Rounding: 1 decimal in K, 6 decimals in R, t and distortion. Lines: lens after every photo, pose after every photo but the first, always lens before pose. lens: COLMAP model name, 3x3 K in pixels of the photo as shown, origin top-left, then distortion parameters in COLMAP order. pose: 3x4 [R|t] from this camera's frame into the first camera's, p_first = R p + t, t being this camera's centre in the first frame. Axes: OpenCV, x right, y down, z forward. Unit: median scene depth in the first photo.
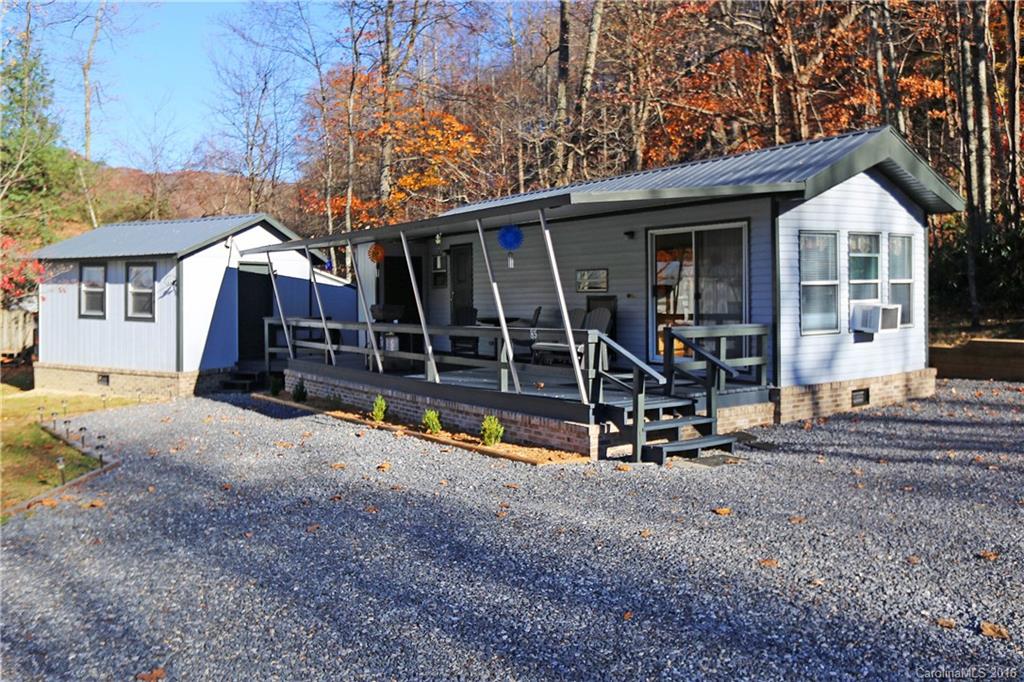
lens RADIAL K [[778.0, 0, 512.0], [0, 778.0, 341.0], [0, 0, 1]] dist [-0.003887, -0.001122]
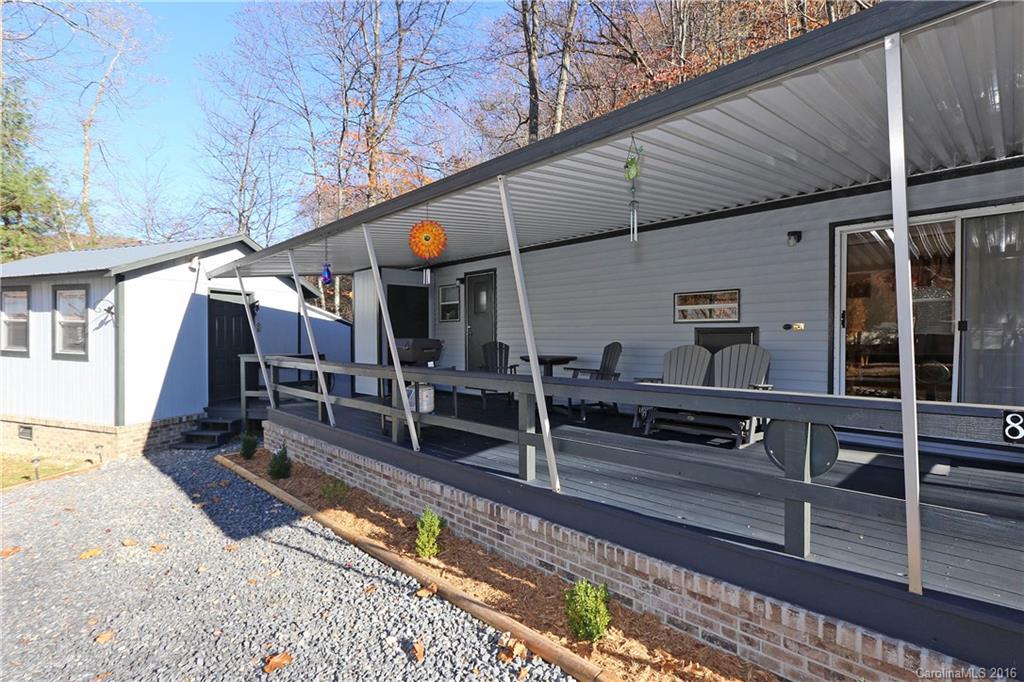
lens RADIAL K [[499.1, 0, 510.6], [0, 499.1, 358.5], [0, 0, 1]] dist [0.000708, -0.000049]
pose [[0.989790, -0.000004, 0.142535, -0.109634], [0.002097, 0.999892, -0.014535, -0.018205], [-0.142520, 0.014685, 0.989683, 0.436705]]
